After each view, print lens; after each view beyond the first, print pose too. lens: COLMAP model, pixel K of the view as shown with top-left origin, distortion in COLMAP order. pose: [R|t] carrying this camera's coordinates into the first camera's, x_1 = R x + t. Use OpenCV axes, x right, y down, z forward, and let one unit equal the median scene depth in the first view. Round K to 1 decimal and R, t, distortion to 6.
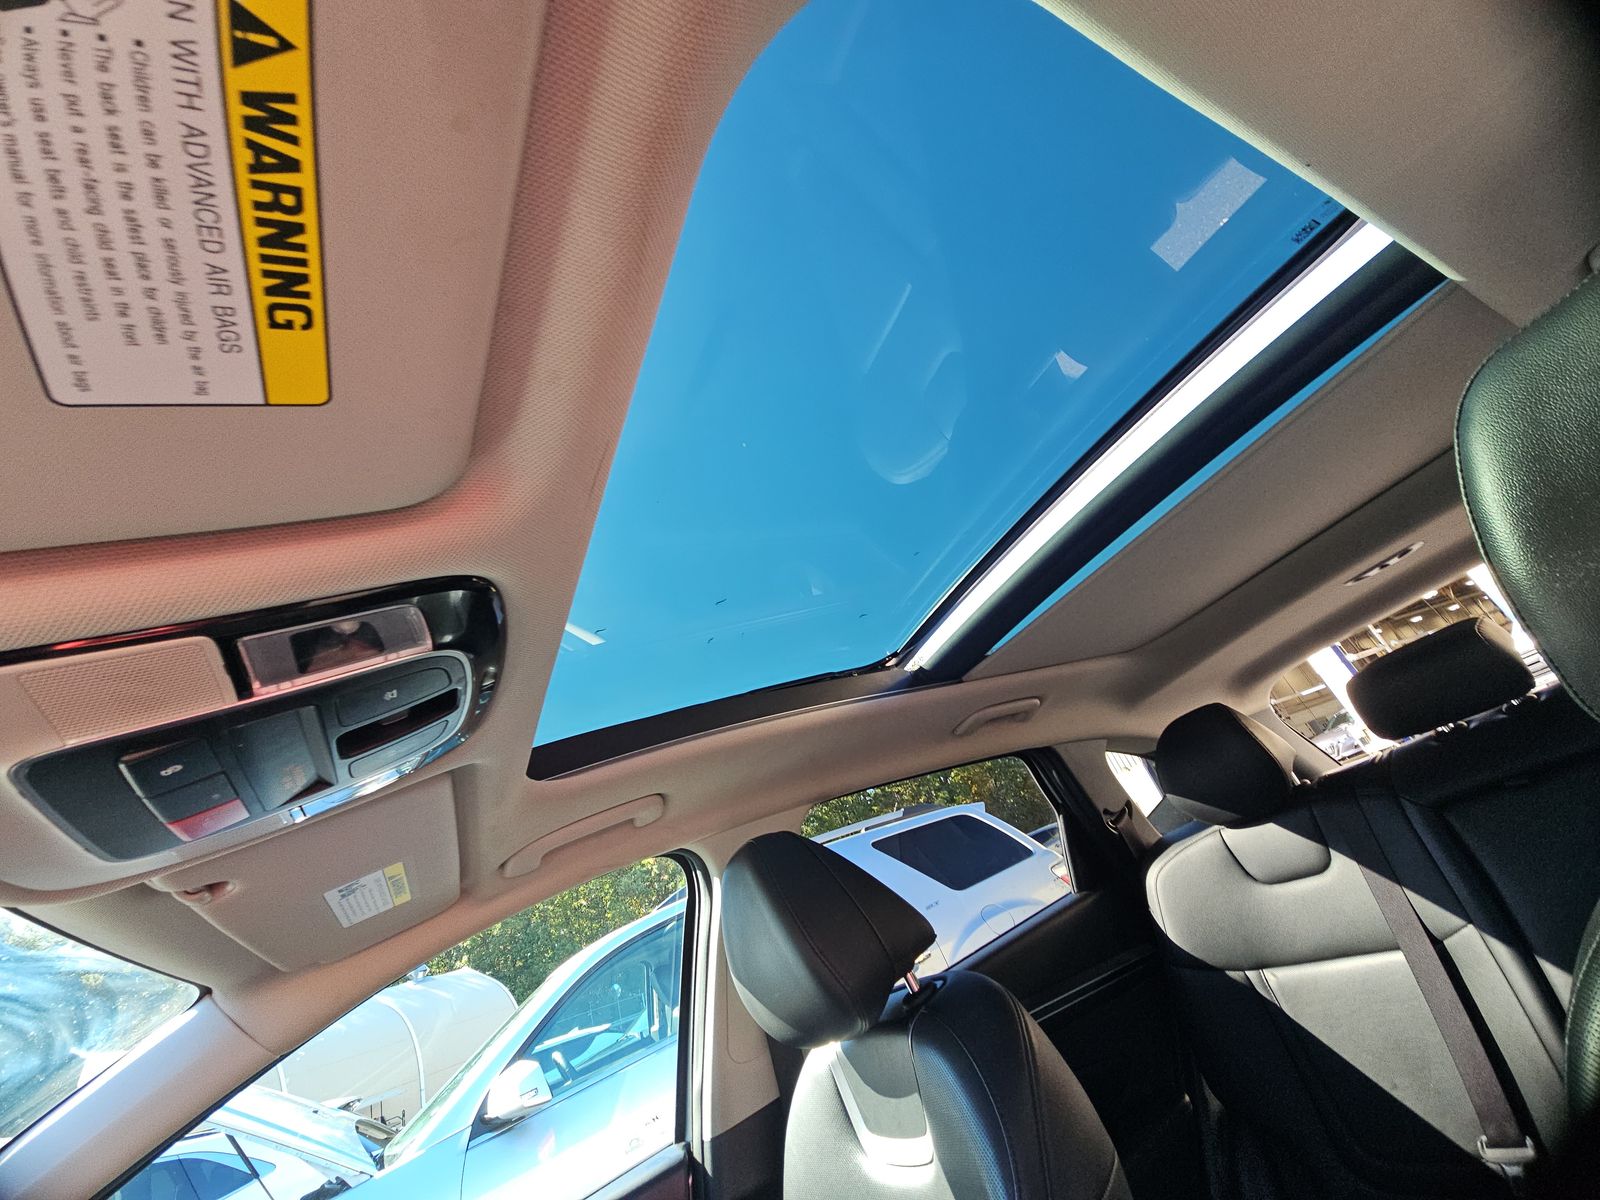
lens RADIAL K [[647.9, 0, 800.0], [0, 647.9, 600.0], [0, 0, 1]] dist [-0.001931, 0.000094]
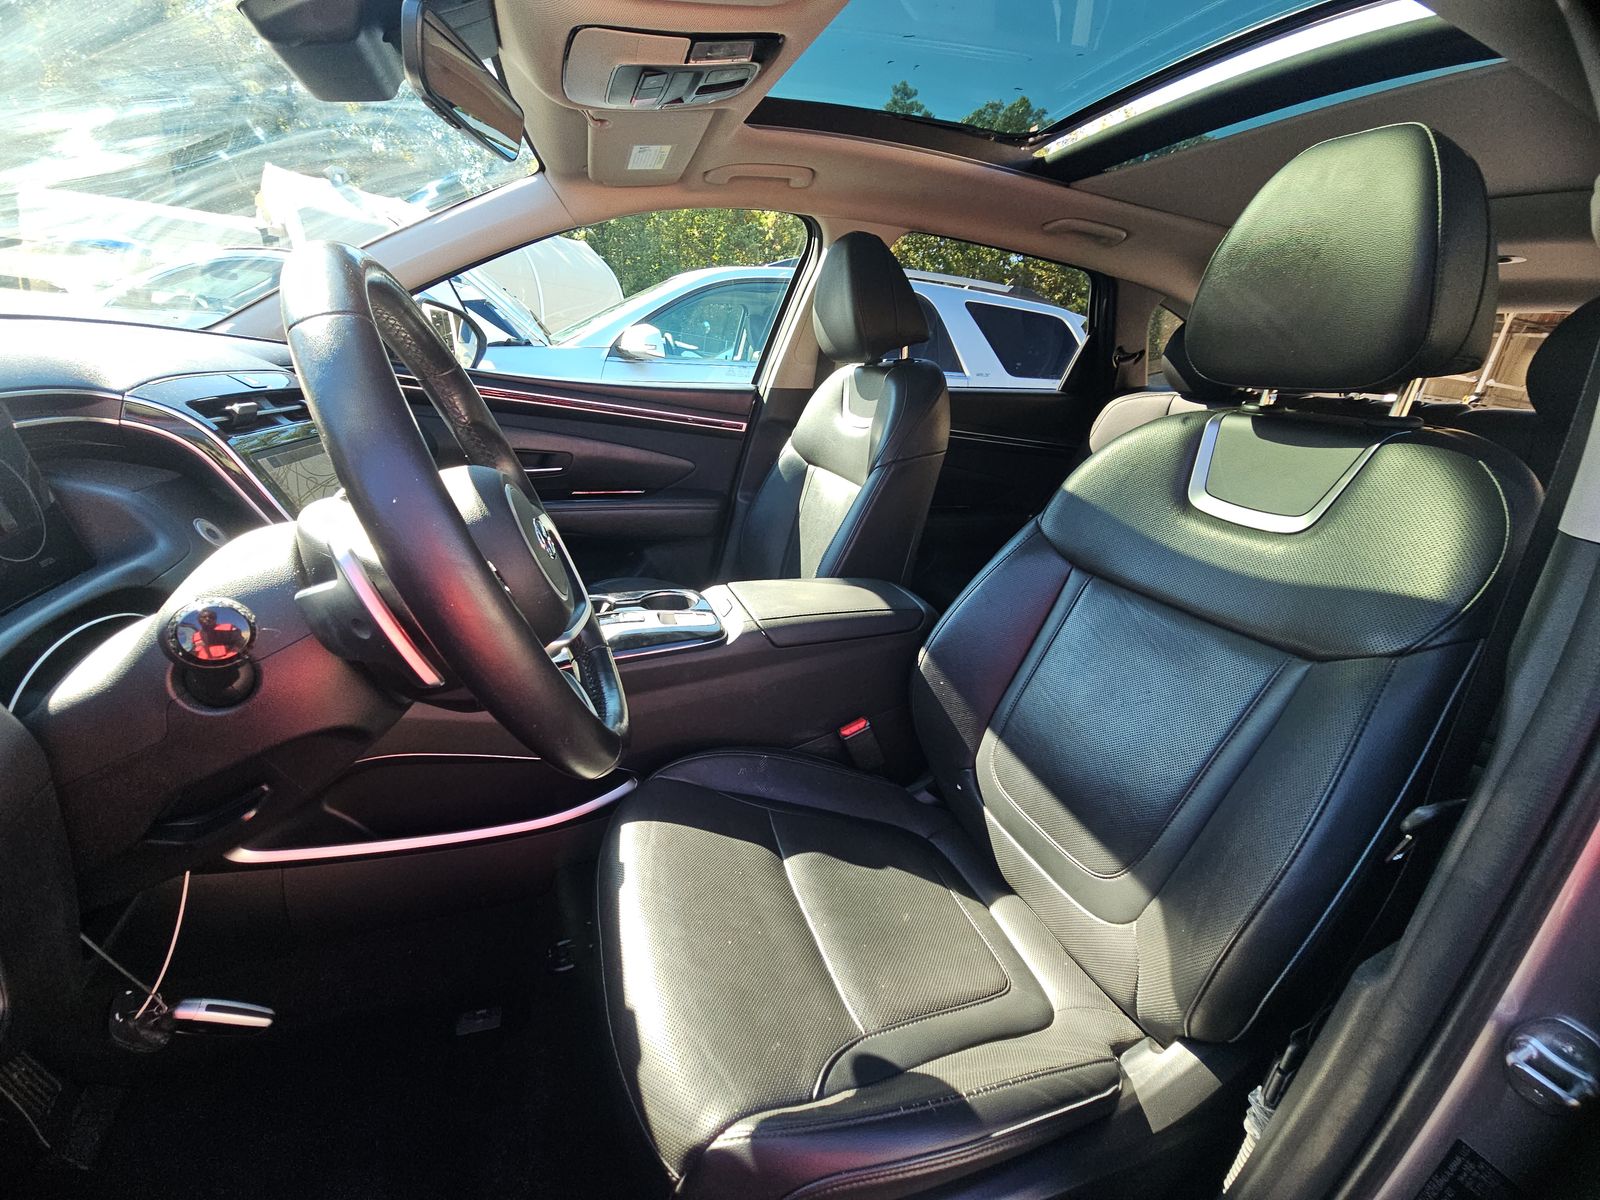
lens RADIAL K [[647.9, 0, 800.0], [0, 647.9, 600.0], [0, 0, 1]] dist [-0.001931, 0.000094]
pose [[0.895444, 0.441434, 0.057579, 0.075538], [-0.333158, 0.578712, 0.744377, -0.160676], [0.295272, -0.685731, 0.665272, -0.476697]]
